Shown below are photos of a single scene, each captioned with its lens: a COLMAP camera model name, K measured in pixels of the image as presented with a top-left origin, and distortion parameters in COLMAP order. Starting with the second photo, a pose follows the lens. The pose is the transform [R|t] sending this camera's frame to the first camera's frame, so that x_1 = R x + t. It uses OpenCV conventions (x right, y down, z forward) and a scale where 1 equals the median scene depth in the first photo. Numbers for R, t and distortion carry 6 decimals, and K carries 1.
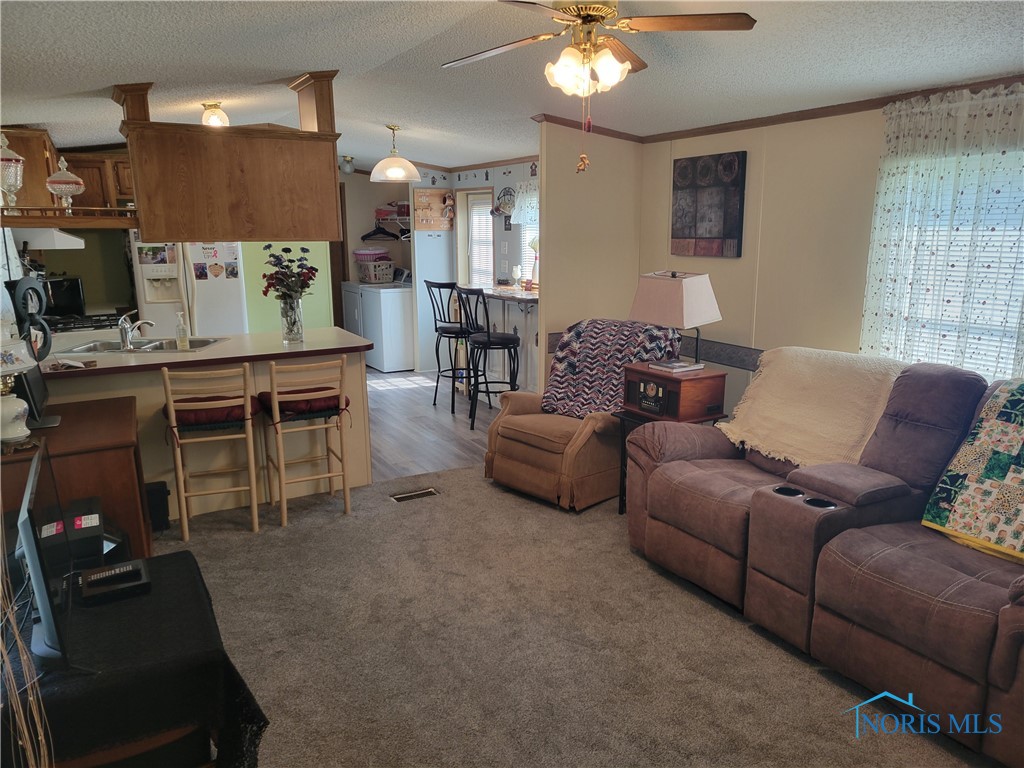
lens RADIAL K [[753.7, 0, 506.0], [0, 753.7, 390.2], [0, 0, 1]] dist [0.063035, -0.050774]
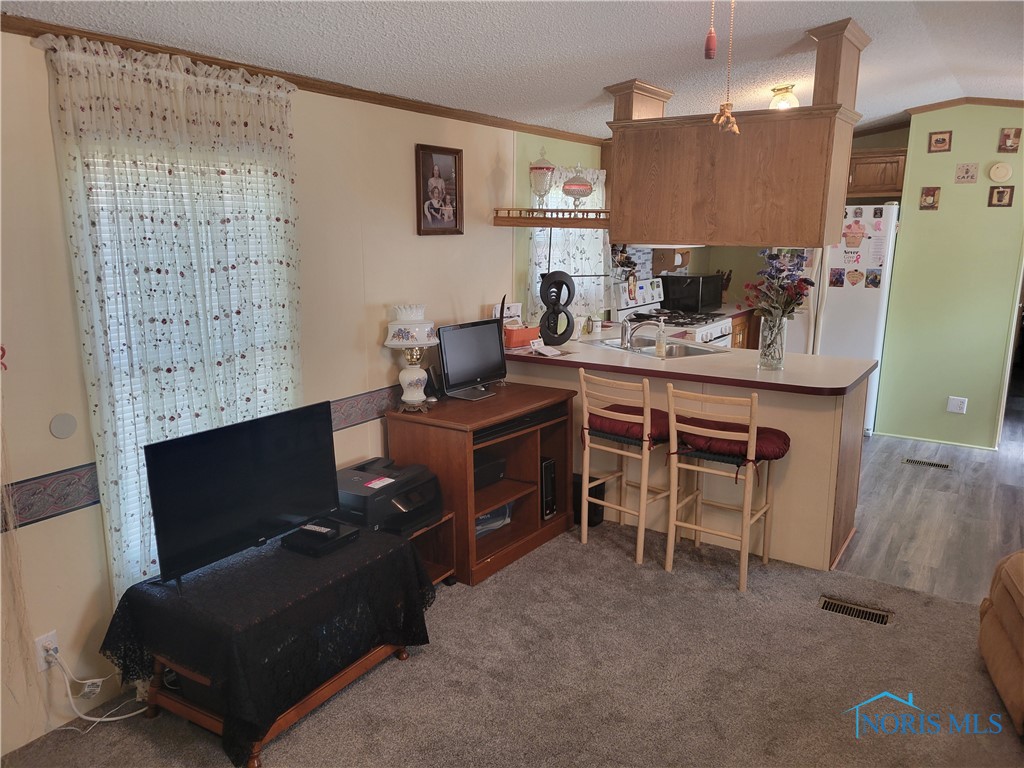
lens RADIAL K [[753.7, 0, 516.0], [0, 753.7, 385.4], [0, 0, 1]] dist [0.063035, -0.050774]
pose [[0.482503, 0.193127, -0.854338, 0.187674], [-0.197921, 0.974201, 0.108443, -0.050846], [0.853240, 0.116768, 0.508278, 0.220531]]
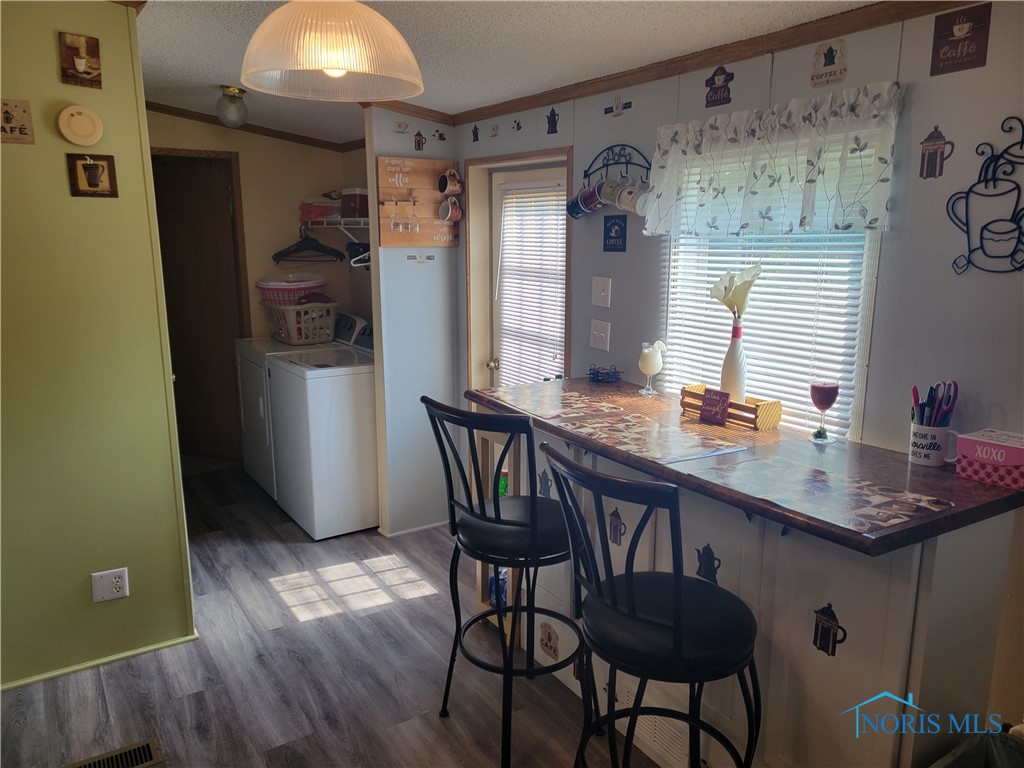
lens RADIAL K [[753.7, 0, 514.2], [0, 753.7, 389.8], [0, 0, 1]] dist [0.063035, -0.050774]
pose [[0.996791, -0.010855, 0.079311, -0.085554], [0.011494, 0.999905, -0.007607, -0.133829], [-0.079221, 0.008494, 0.996821, 0.596967]]
